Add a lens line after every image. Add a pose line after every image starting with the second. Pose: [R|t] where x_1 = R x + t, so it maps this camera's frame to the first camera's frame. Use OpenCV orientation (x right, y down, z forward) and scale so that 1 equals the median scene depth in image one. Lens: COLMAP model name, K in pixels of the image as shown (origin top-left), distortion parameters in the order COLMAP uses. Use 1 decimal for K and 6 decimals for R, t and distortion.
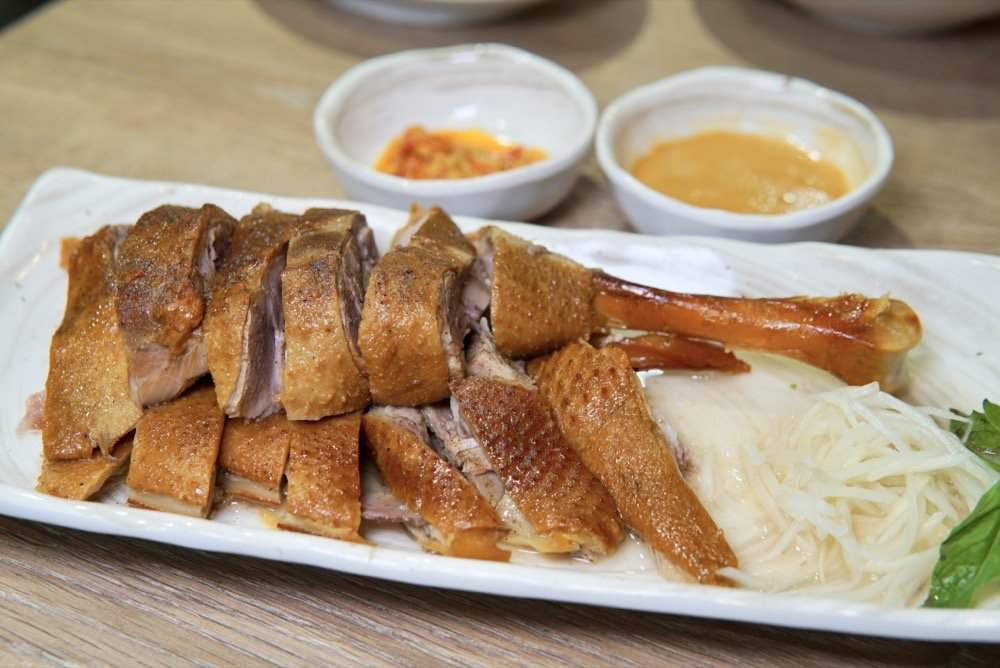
lens RADIAL K [[1382.5, 0, 500.0], [0, 1382.5, 334.0], [0, 0, 1]] dist [-0.064429, -0.015437]
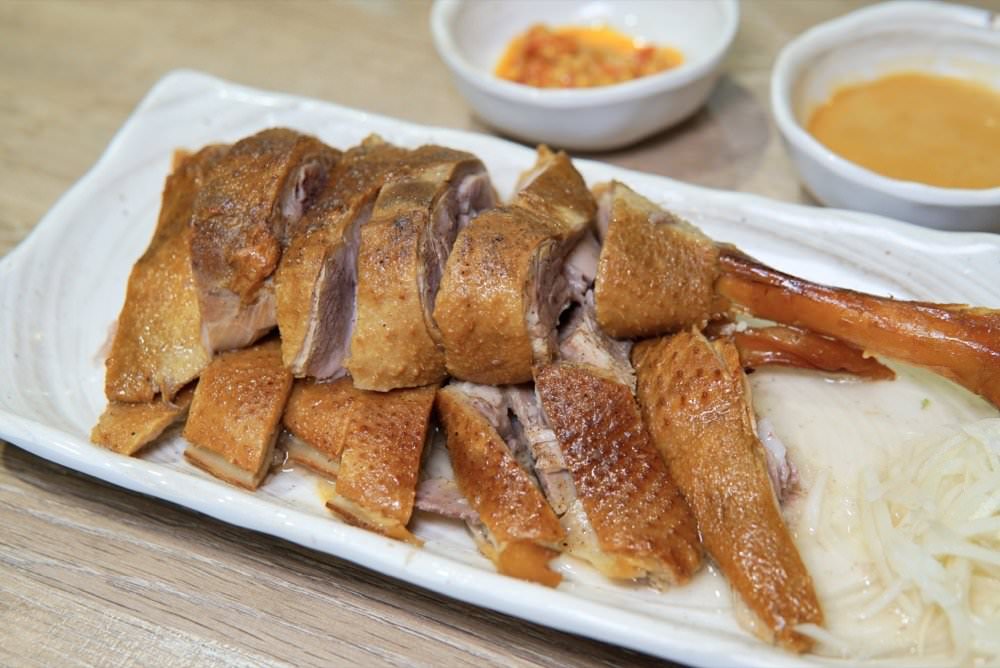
lens RADIAL K [[1382.5, 0, 500.0], [0, 1382.5, 334.0], [0, 0, 1]] dist [-0.064429, -0.015437]
pose [[0.978056, 0.109546, -0.177217, 0.099530], [-0.090306, 0.989456, 0.113229, -0.085520], [0.187752, -0.094741, 0.977637, 0.120241]]
